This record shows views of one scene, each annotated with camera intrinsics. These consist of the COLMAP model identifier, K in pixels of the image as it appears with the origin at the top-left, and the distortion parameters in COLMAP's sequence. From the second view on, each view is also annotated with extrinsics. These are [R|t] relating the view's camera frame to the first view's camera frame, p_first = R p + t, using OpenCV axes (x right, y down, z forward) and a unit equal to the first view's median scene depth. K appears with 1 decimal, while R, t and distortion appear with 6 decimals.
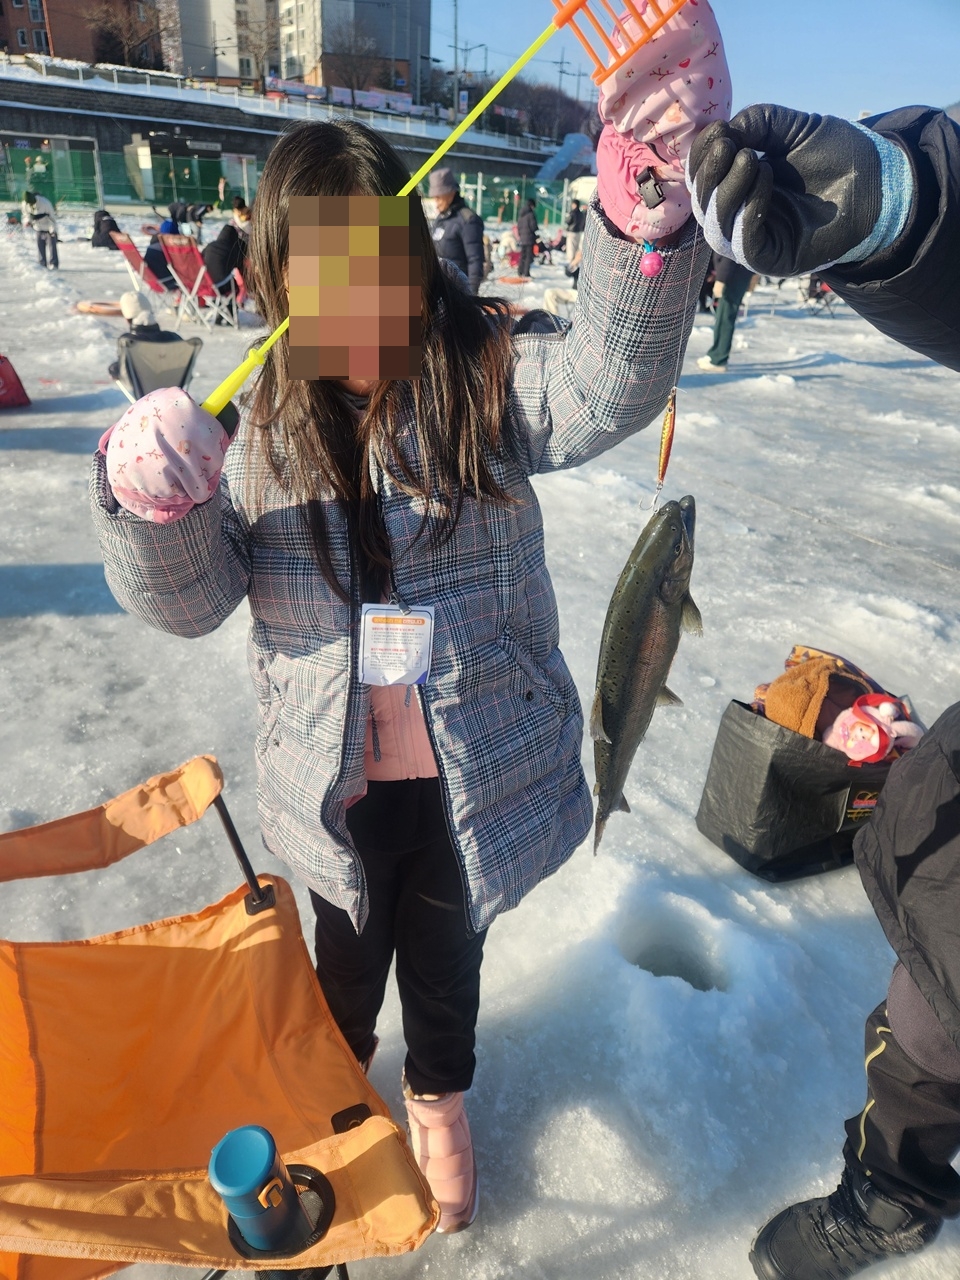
lens RADIAL K [[850.2, 0, 474.5], [0, 850.2, 637.7], [0, 0, 1]] dist [0.002027, -0.002999]
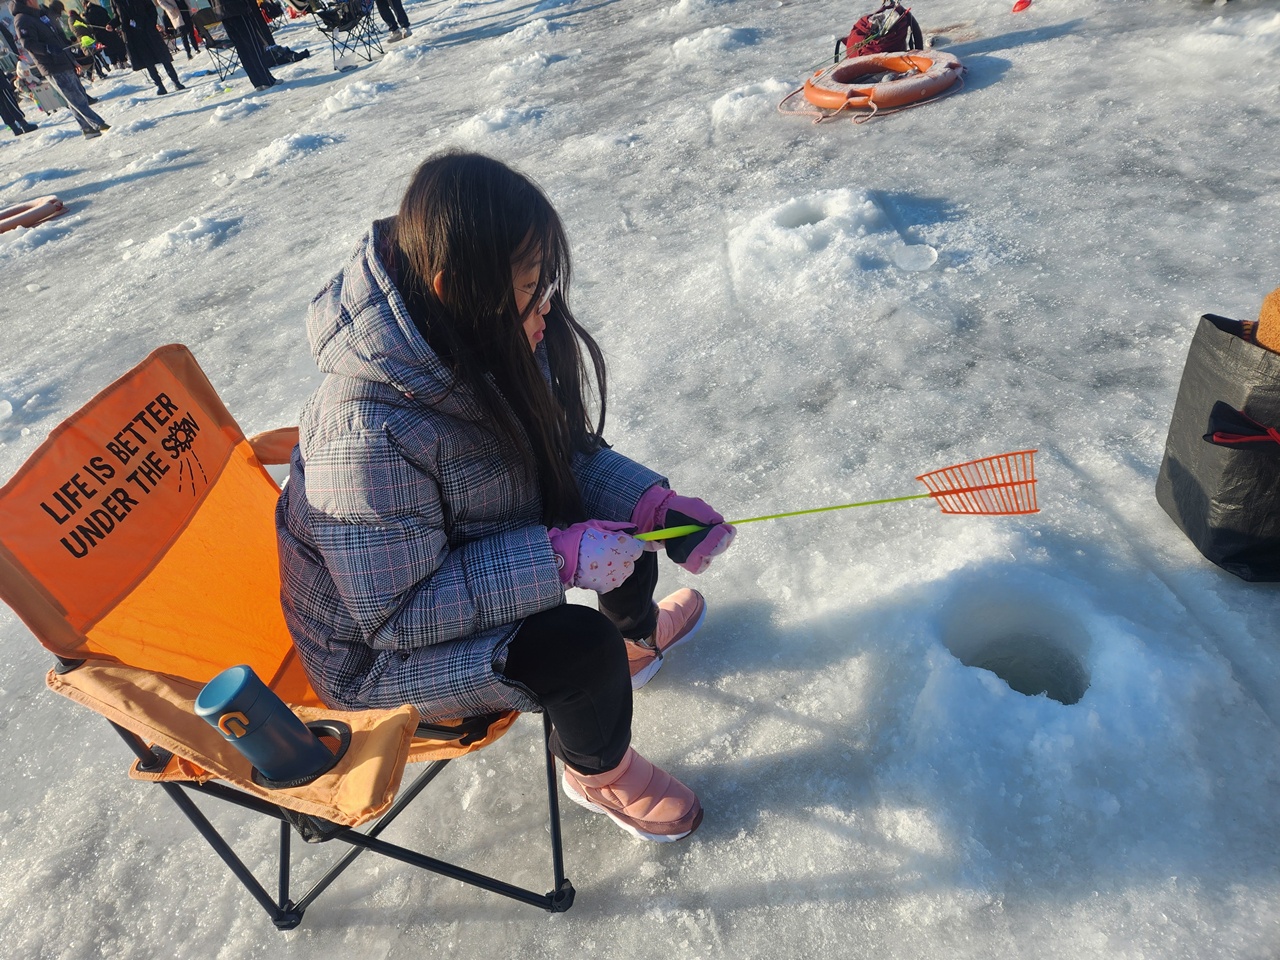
lens RADIAL K [[850.2, 0, 639.7], [0, 850.2, 488.5], [0, 0, 1]] dist [0.002027, -0.002999]
pose [[0.843320, 0.068244, -0.533061, 0.298641], [0.049835, 0.977700, 0.204009, 0.047433], [0.535096, -0.198610, 0.821113, 0.175903]]
